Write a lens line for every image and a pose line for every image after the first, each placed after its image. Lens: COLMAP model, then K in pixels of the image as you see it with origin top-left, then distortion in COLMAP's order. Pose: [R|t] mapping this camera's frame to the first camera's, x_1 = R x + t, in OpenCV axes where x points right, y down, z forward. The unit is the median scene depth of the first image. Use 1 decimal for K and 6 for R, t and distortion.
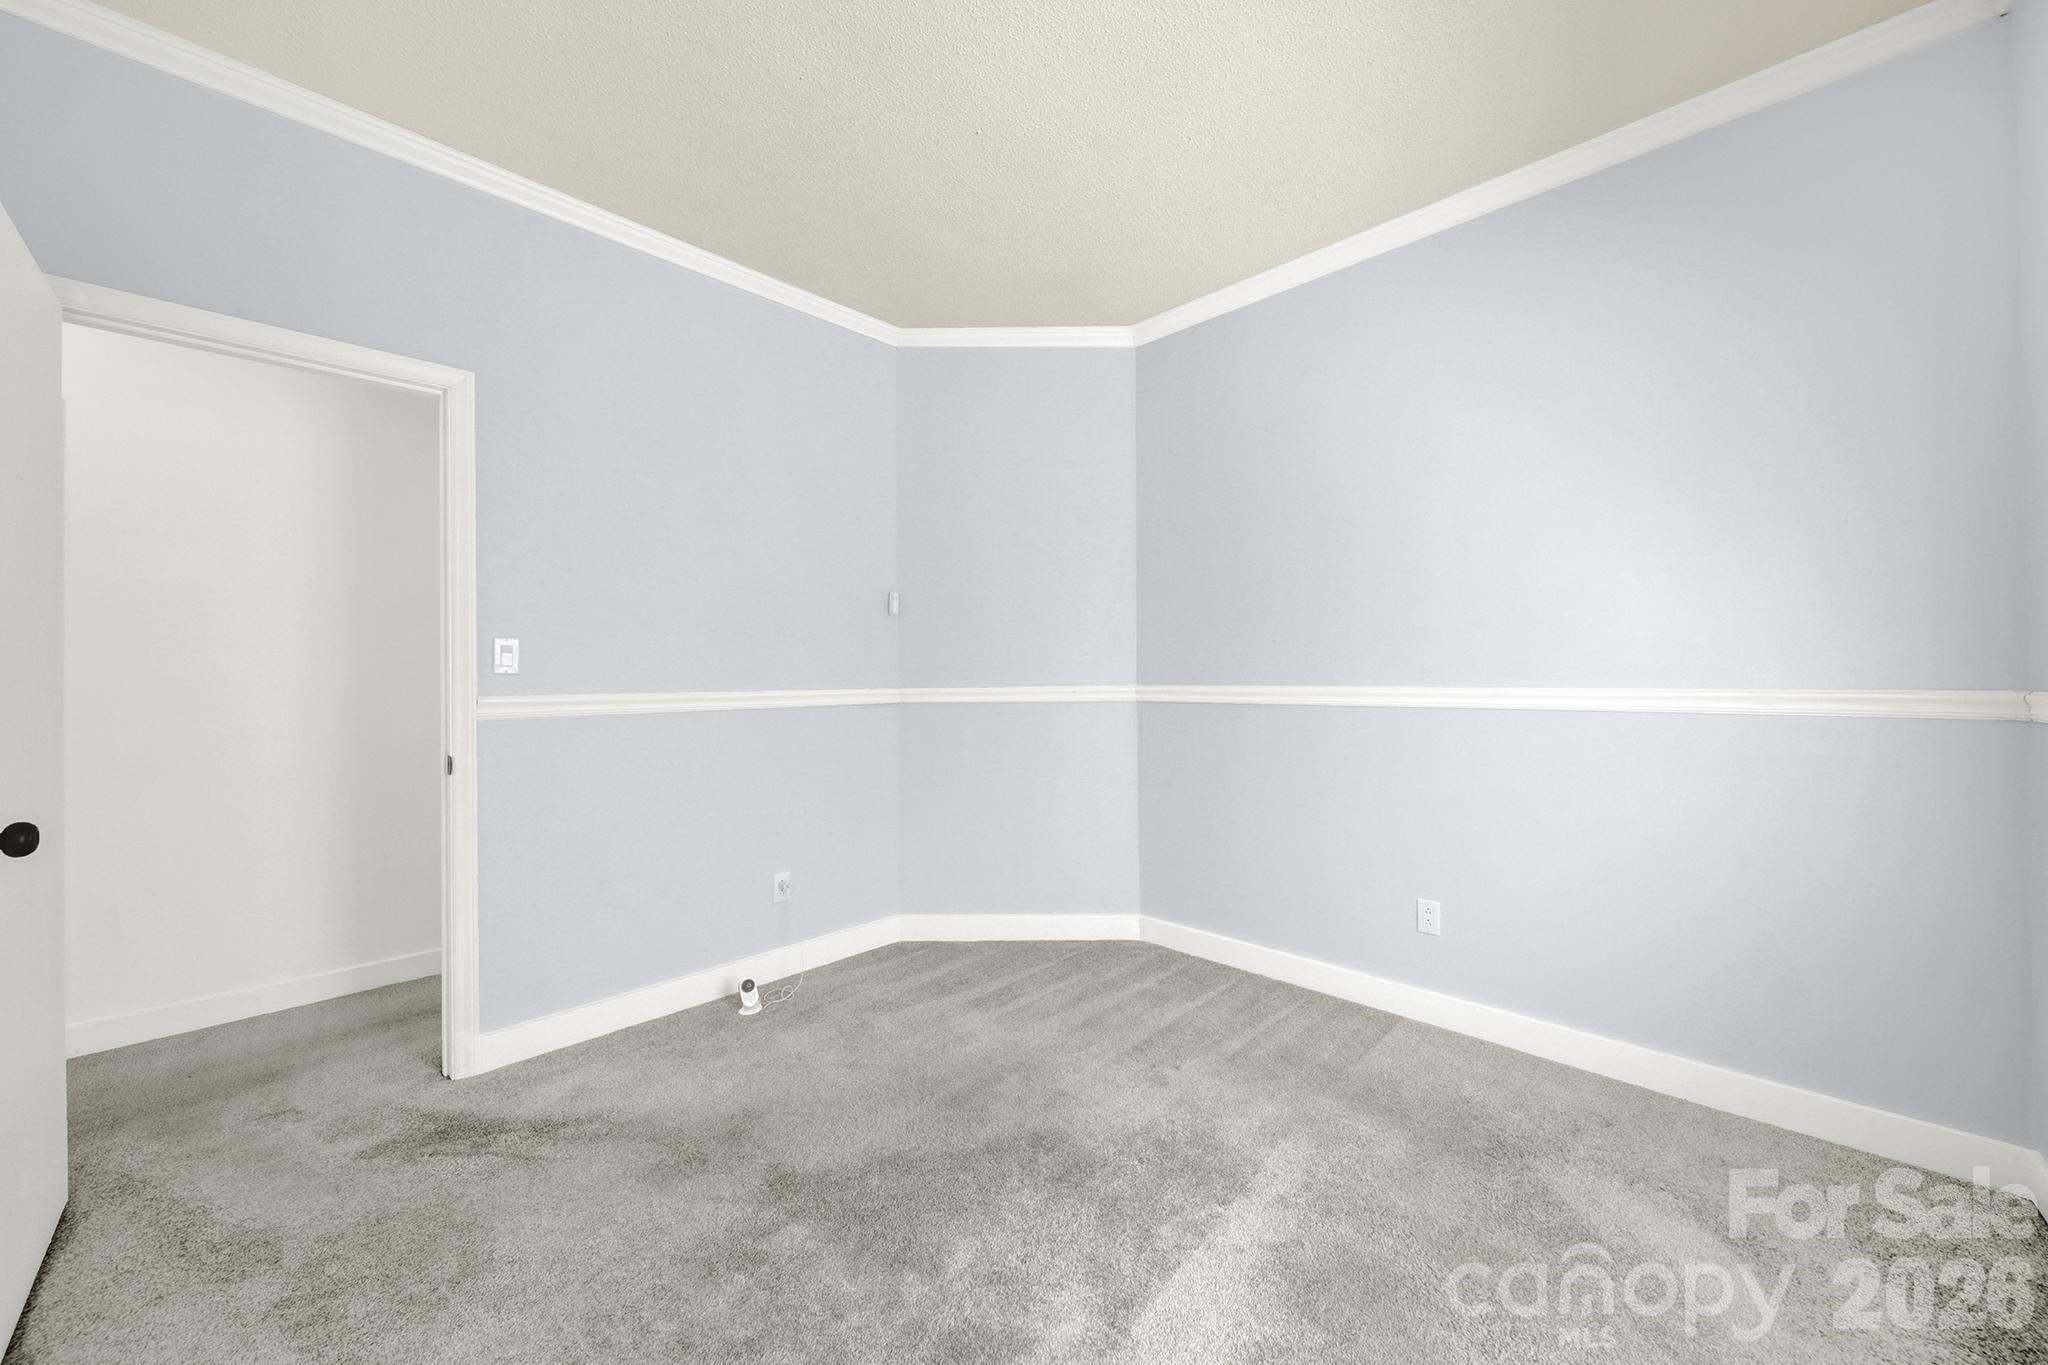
lens RADIAL K [[733.1, 0, 1024.1], [0, 733.1, 678.5], [0, 0, 1]] dist [-0.002516, -0.000208]
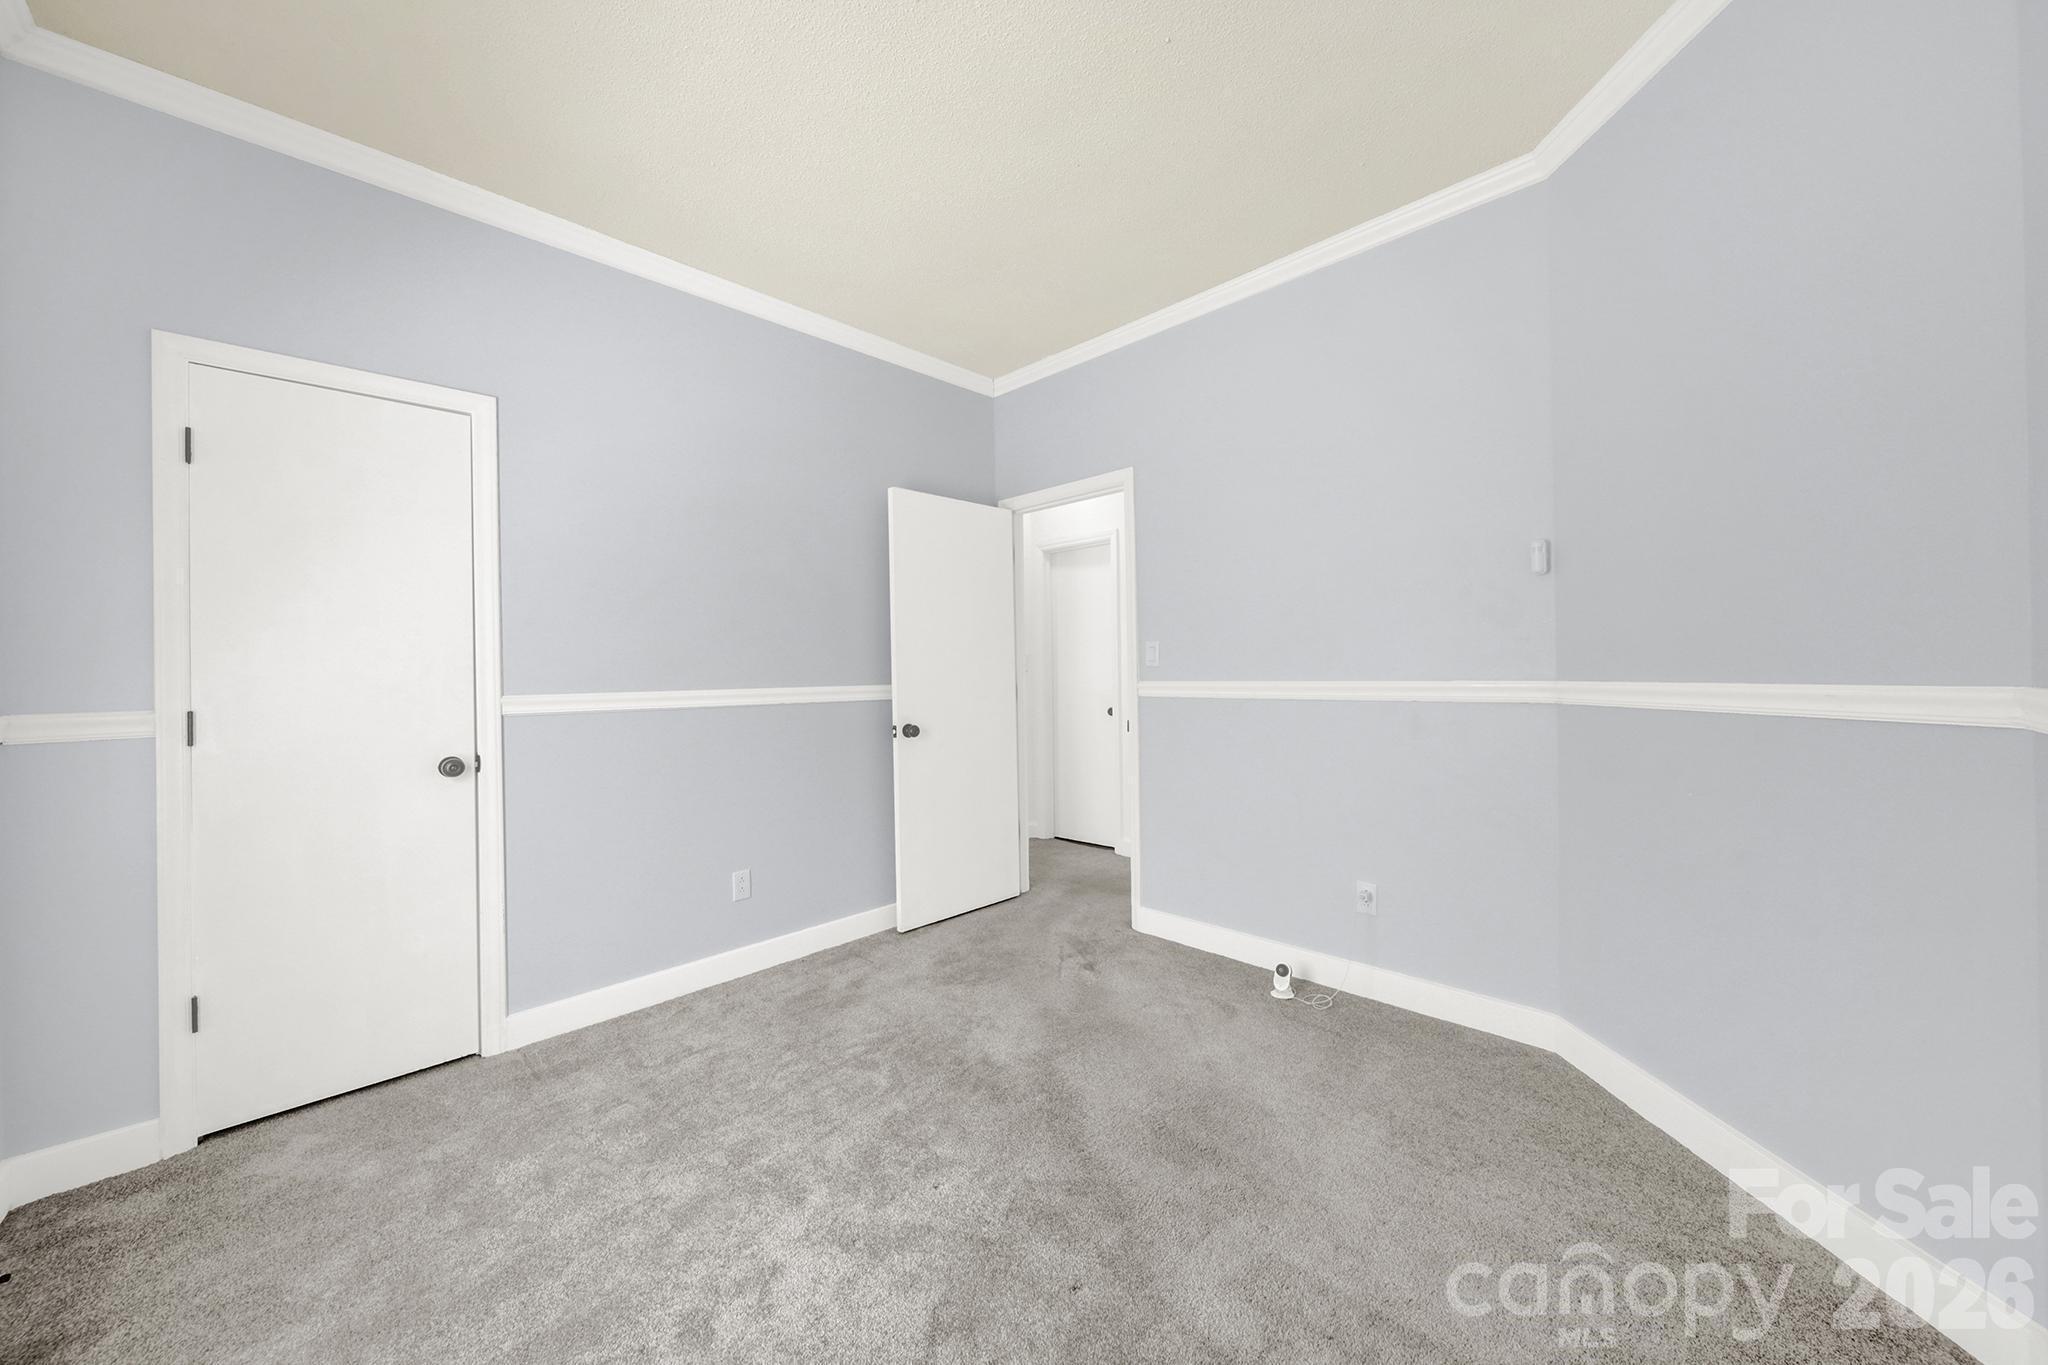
lens RADIAL K [[733.1, 0, 1024.2], [0, 733.1, 677.4], [0, 0, 1]] dist [-0.002516, -0.000208]
pose [[0.013731, 0.011914, -0.999835, 0.722761], [0.005075, 0.999915, 0.011984, -0.001523], [0.999893, -0.005239, 0.013669, 0.720832]]
